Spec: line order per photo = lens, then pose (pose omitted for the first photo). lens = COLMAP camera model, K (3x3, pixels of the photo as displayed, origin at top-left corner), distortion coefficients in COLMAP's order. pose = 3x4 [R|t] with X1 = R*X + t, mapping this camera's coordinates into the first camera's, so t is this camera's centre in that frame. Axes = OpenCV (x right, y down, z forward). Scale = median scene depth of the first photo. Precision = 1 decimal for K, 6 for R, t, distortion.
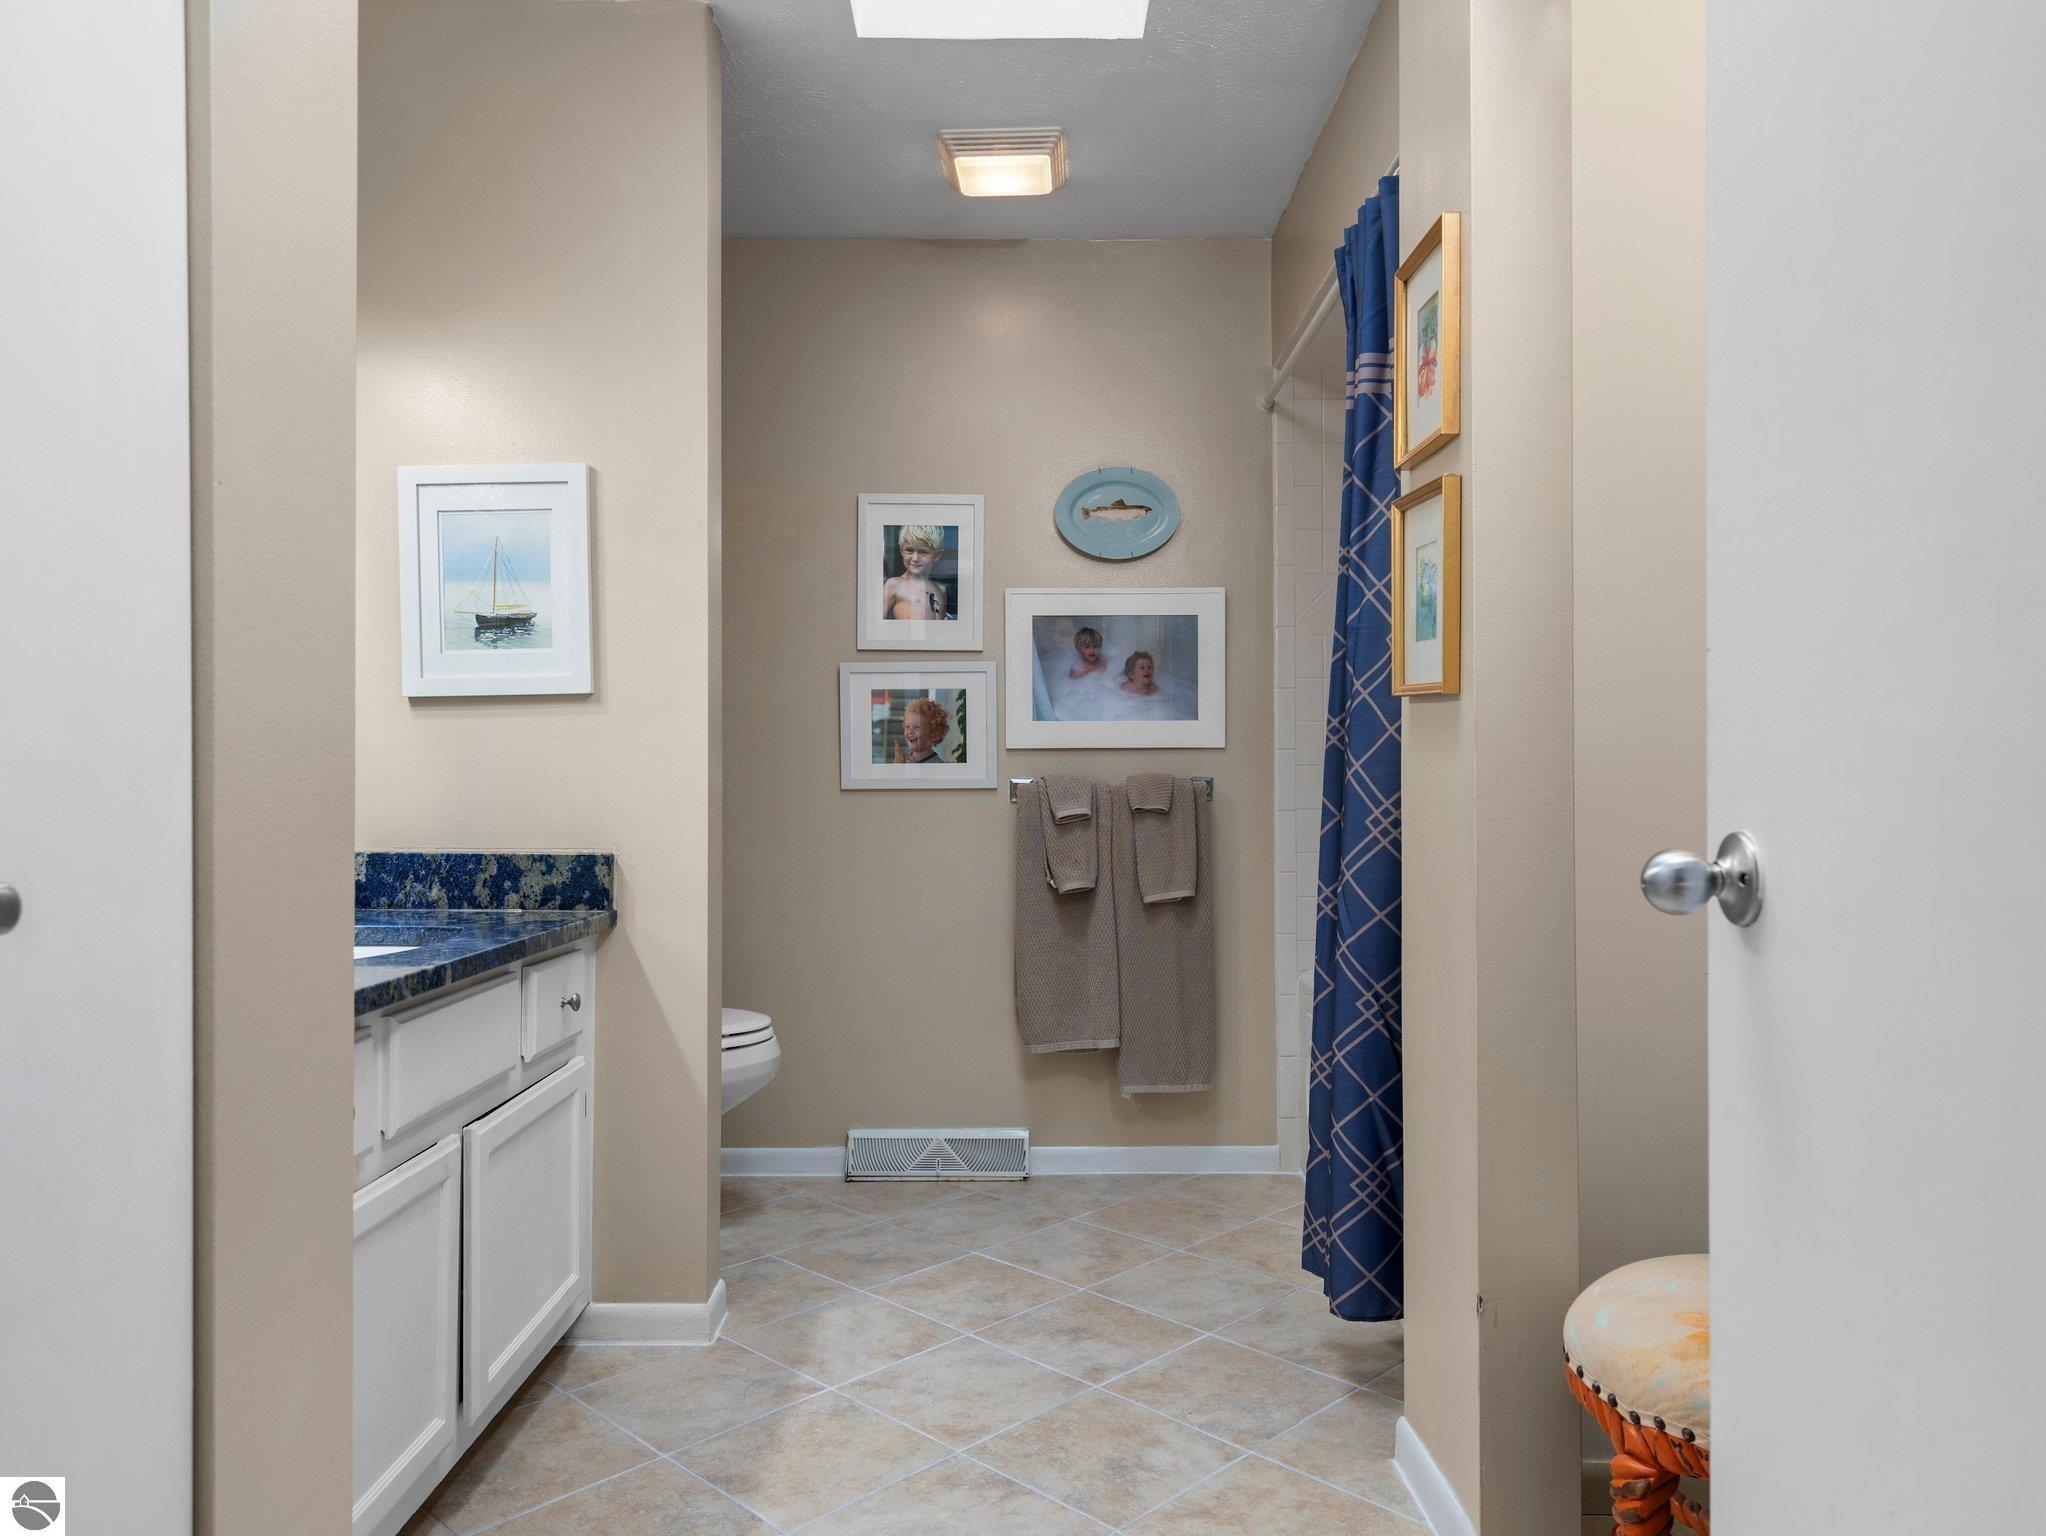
lens RADIAL K [[1379.9, 0, 1035.2], [0, 1379.9, 799.6], [0, 0, 1]] dist [-0.004165, 0.005161]
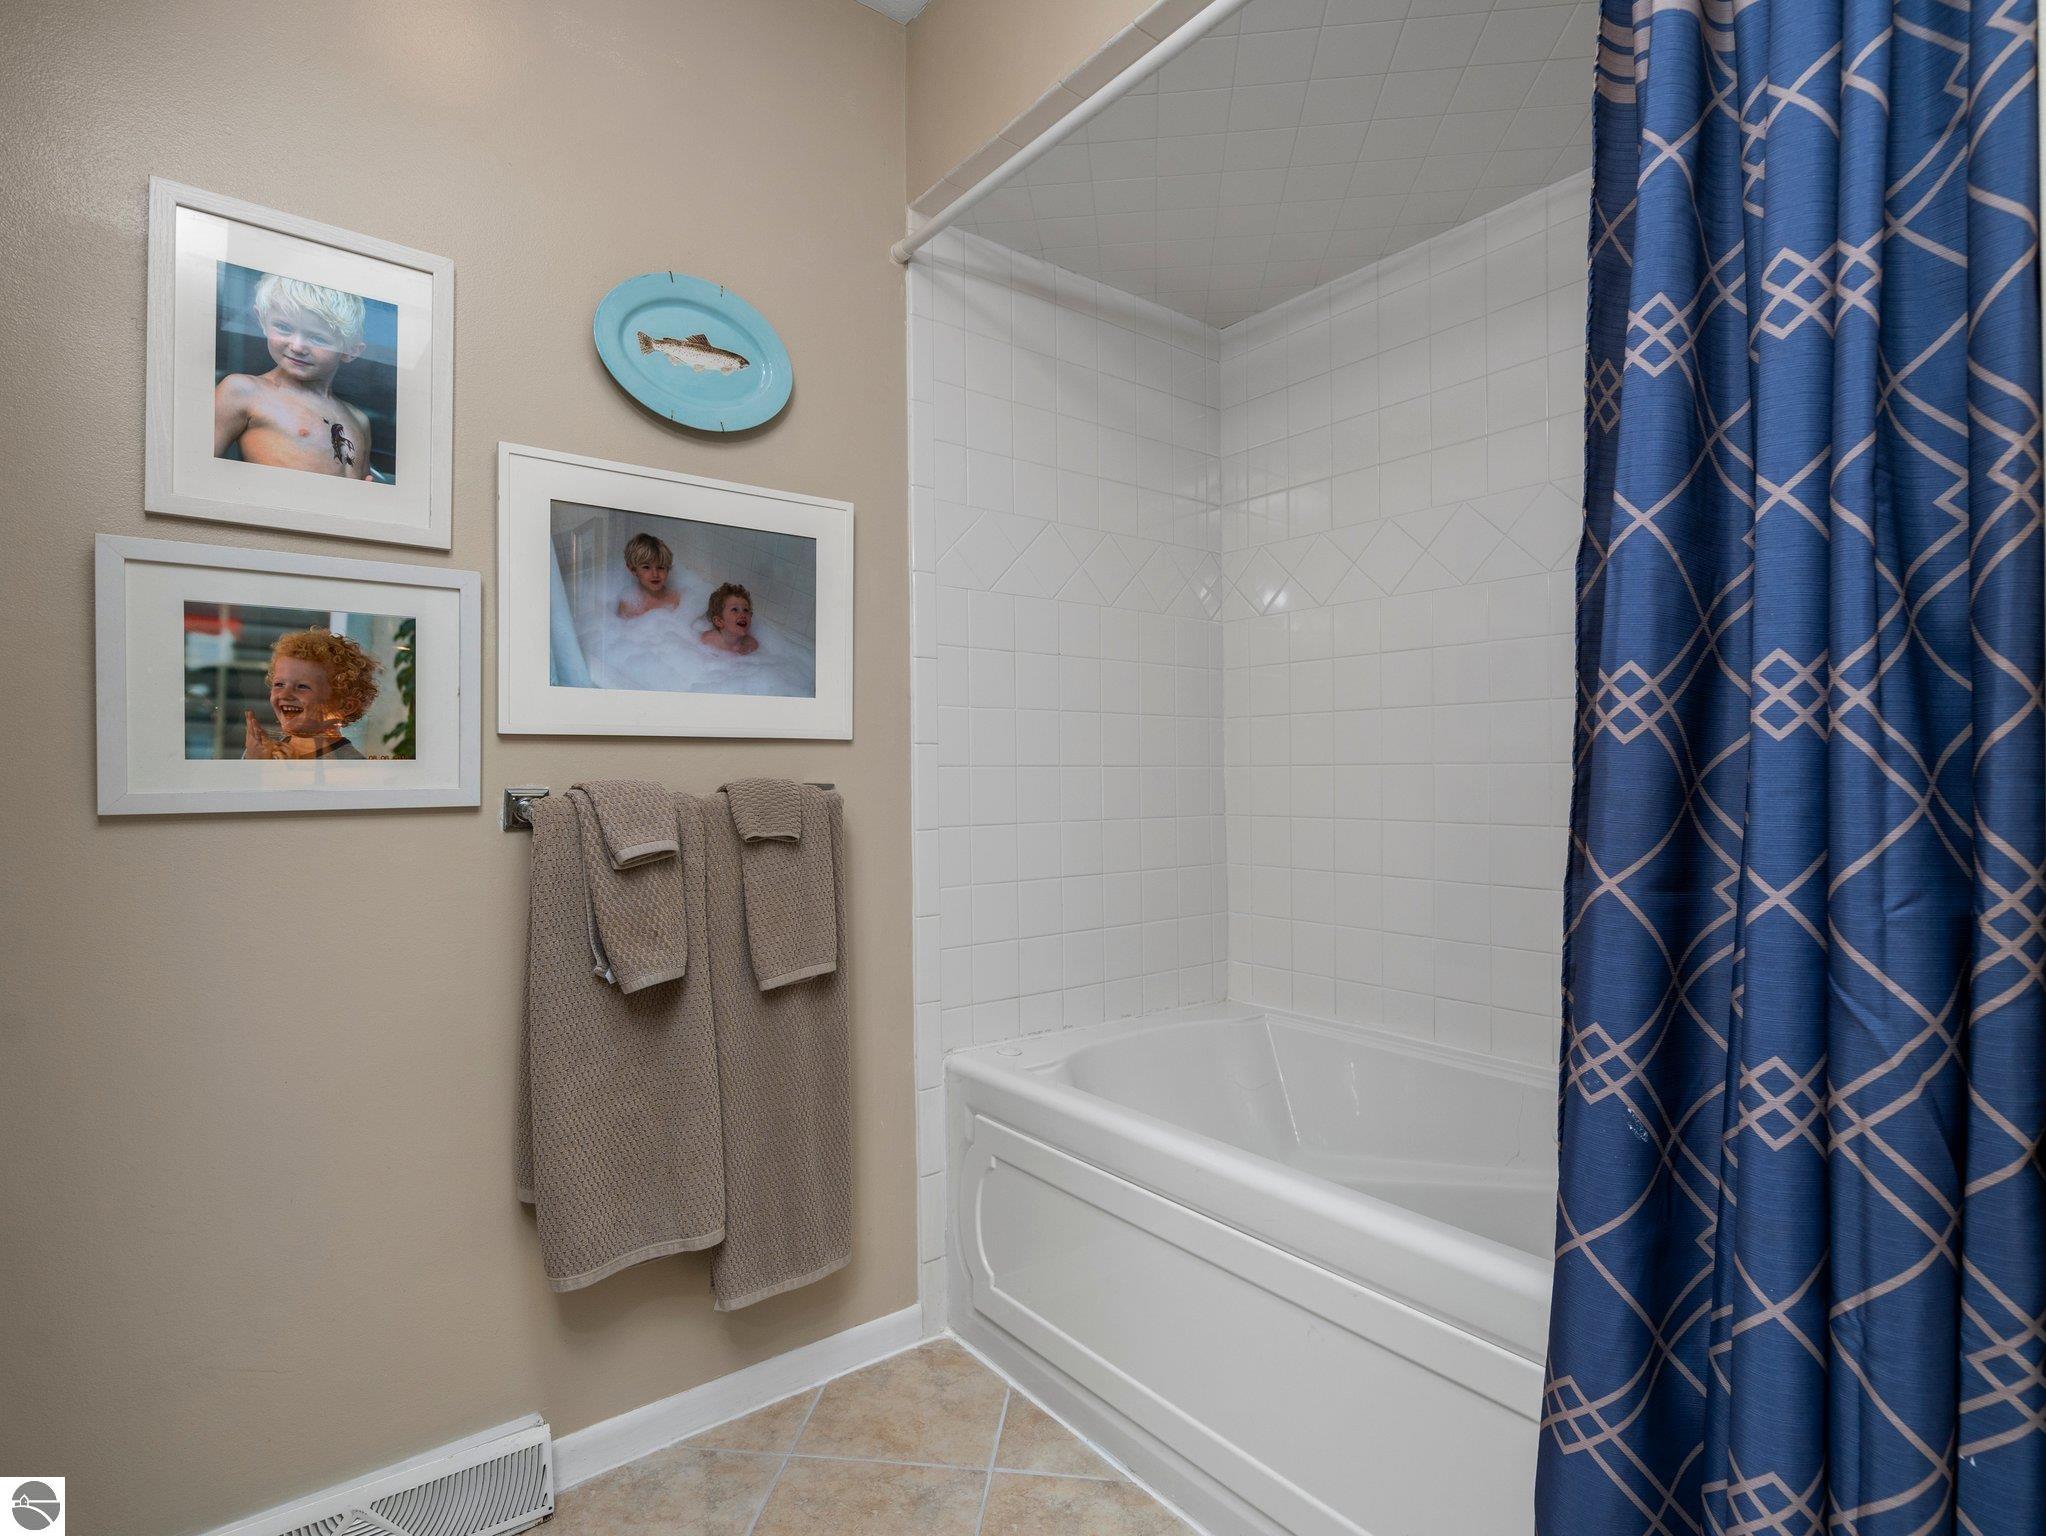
lens RADIAL K [[1051.1, 0, 1033.8], [0, 1051.1, 768.8], [0, 0, 1]] dist [-0.009023, 0.004615]
pose [[0.783508, 0.001578, 0.621380, -0.113503], [0.006815, 0.999915, -0.011133, -0.017031], [-0.621345, 0.012957, 0.783430, 0.544396]]
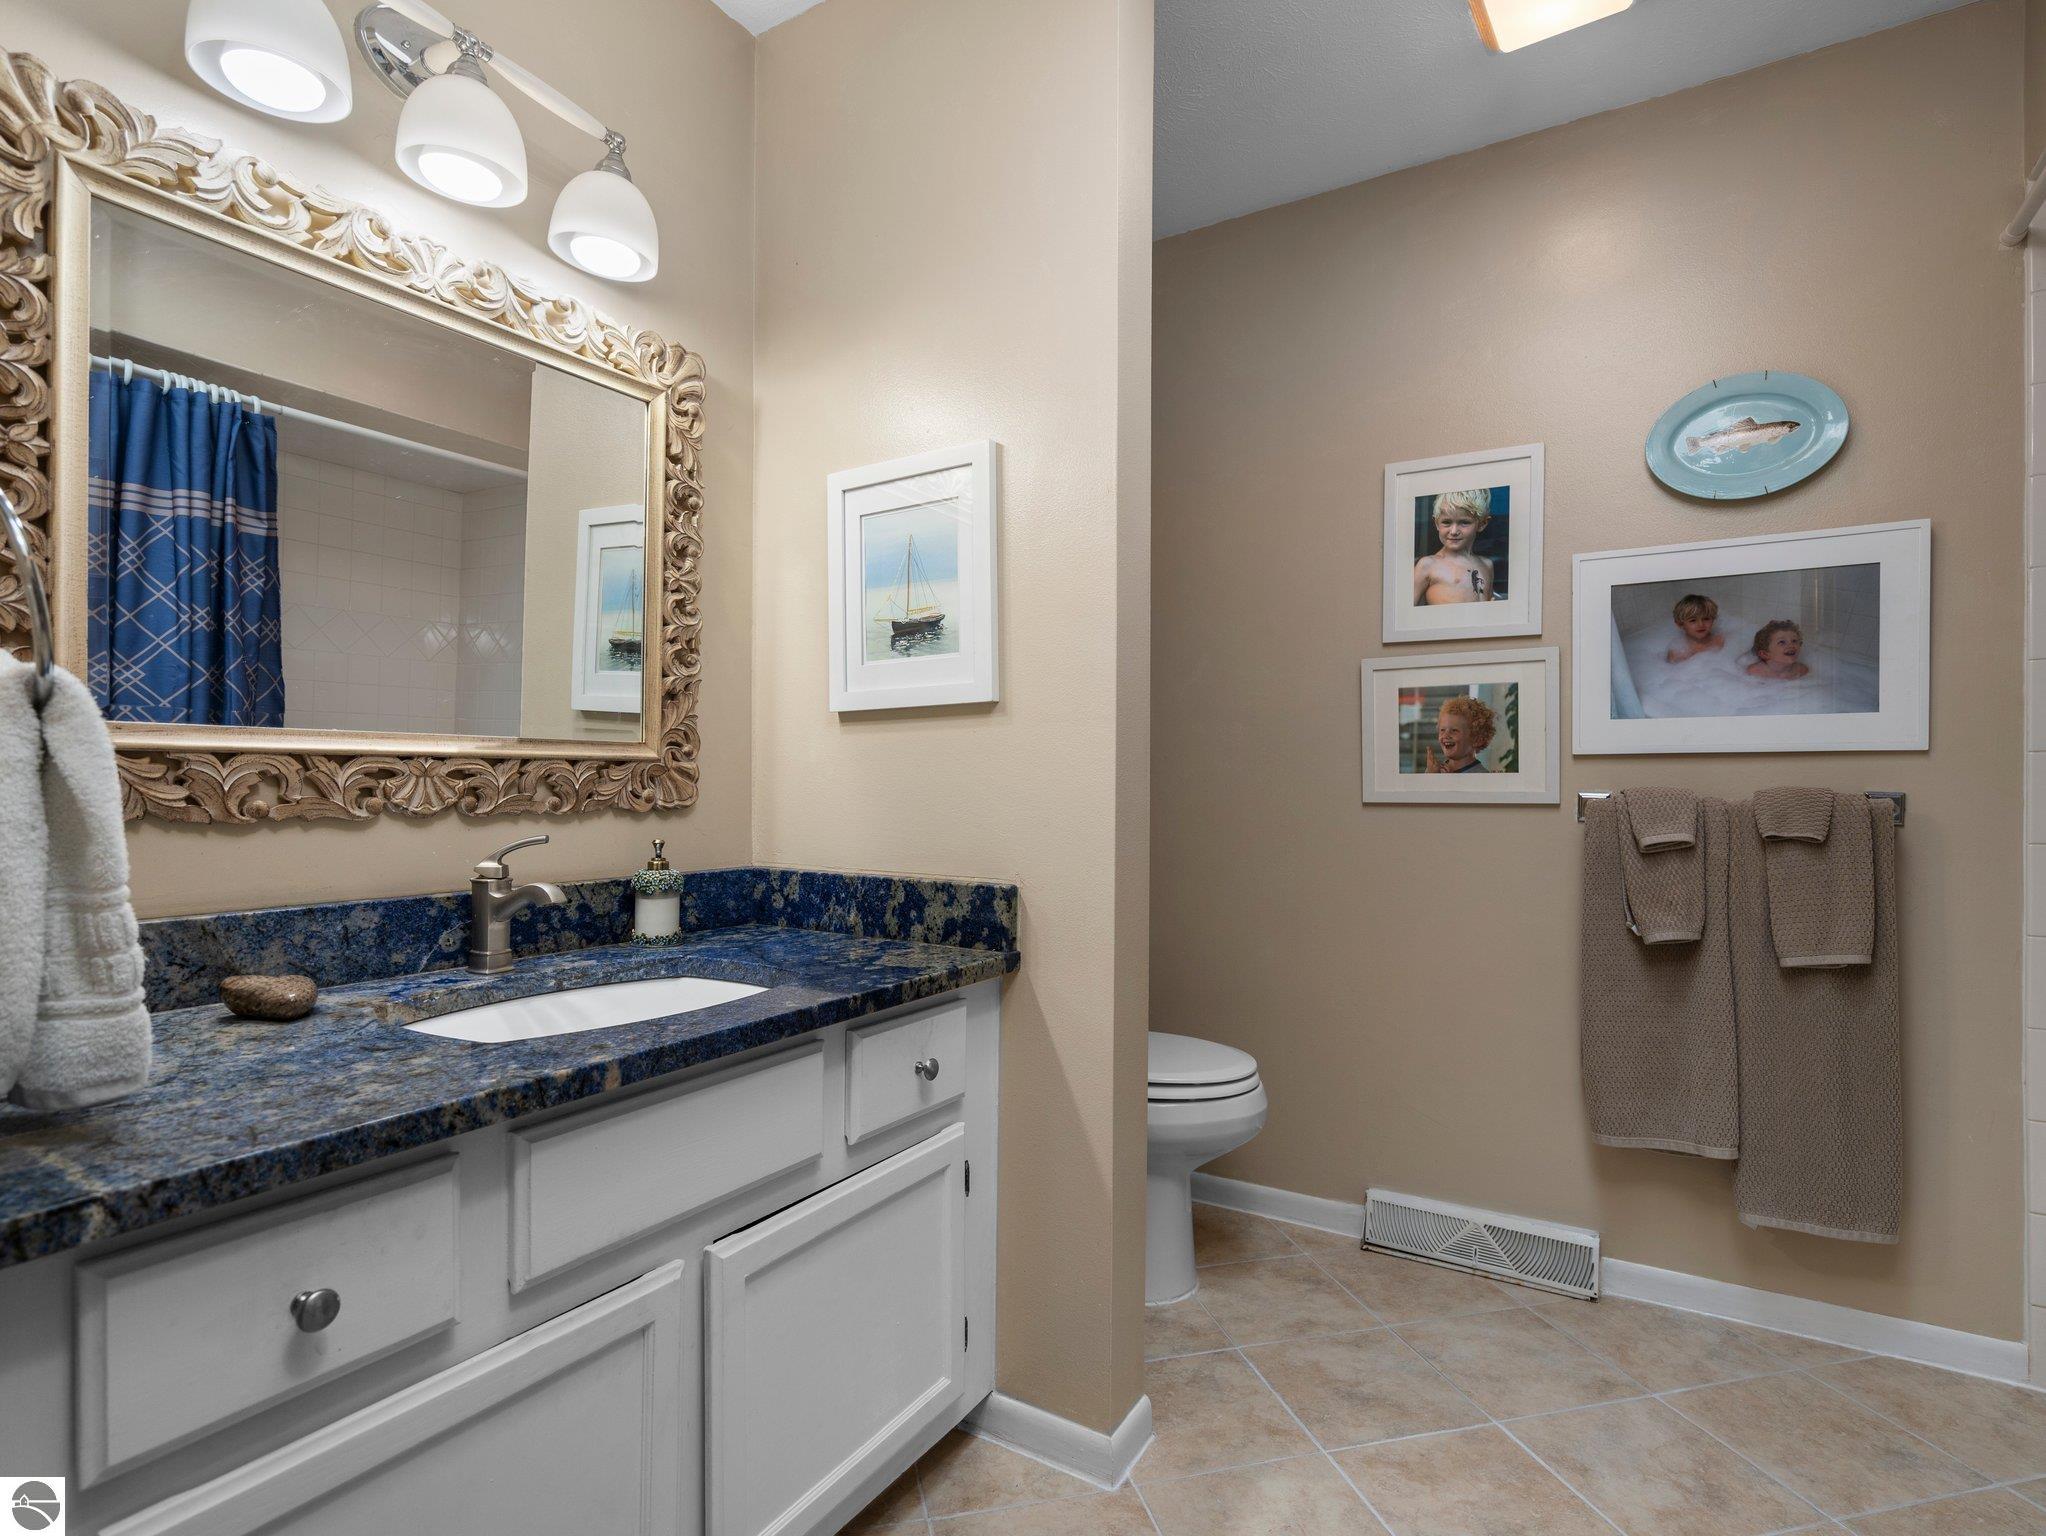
lens RADIAL K [[1051.1, 0, 1019.8], [0, 1051.1, 789.3], [0, 0, 1]] dist [-0.009023, 0.004615]
pose [[0.844260, 0.007681, -0.535878, 0.034539], [-0.007027, 0.999970, 0.003264, -0.016697], [0.535887, 0.001010, 0.844289, 0.314615]]
